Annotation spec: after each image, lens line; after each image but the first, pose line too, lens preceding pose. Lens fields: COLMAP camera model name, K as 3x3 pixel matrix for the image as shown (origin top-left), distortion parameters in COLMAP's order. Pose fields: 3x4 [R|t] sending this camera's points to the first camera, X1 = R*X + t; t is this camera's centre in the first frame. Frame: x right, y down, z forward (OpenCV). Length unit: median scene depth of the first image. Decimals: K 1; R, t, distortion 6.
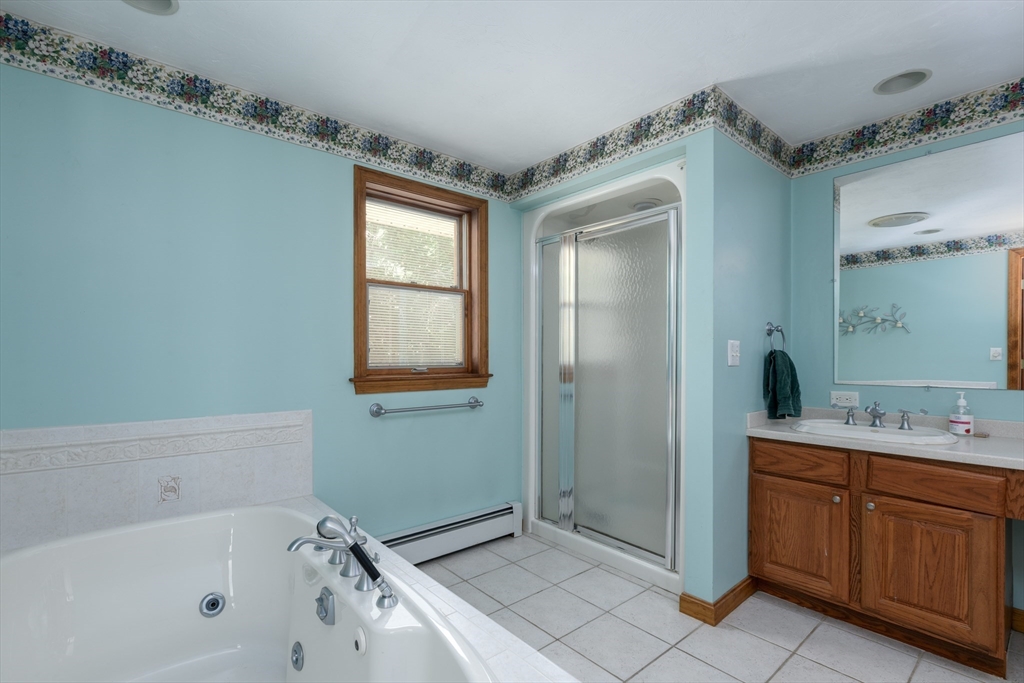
lens RADIAL K [[465.2, 0, 511.0], [0, 465.2, 351.2], [0, 0, 1]] dist [-0.001354, -0.000034]
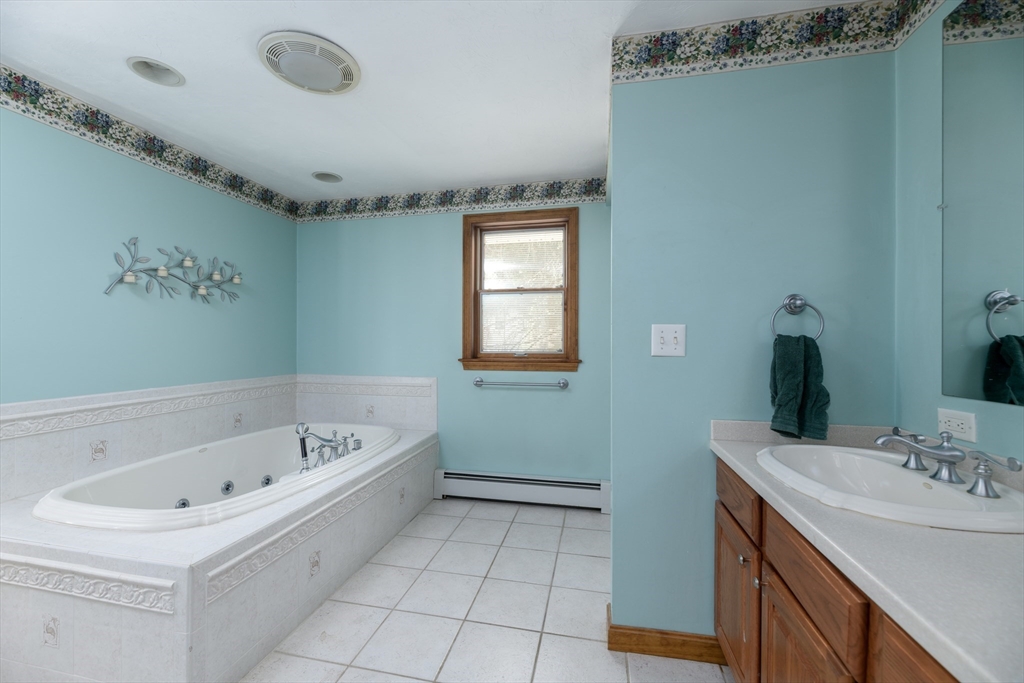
lens RADIAL K [[415.2, 0, 512.0], [0, 415.2, 341.5], [0, 0, 1]] dist [0.001725, 0.000116]
pose [[0.607123, -0.005222, -0.794591, 0.721207], [0.004508, 0.999985, -0.003127, 0.006487], [0.794595, -0.001683, 0.607138, 0.284740]]
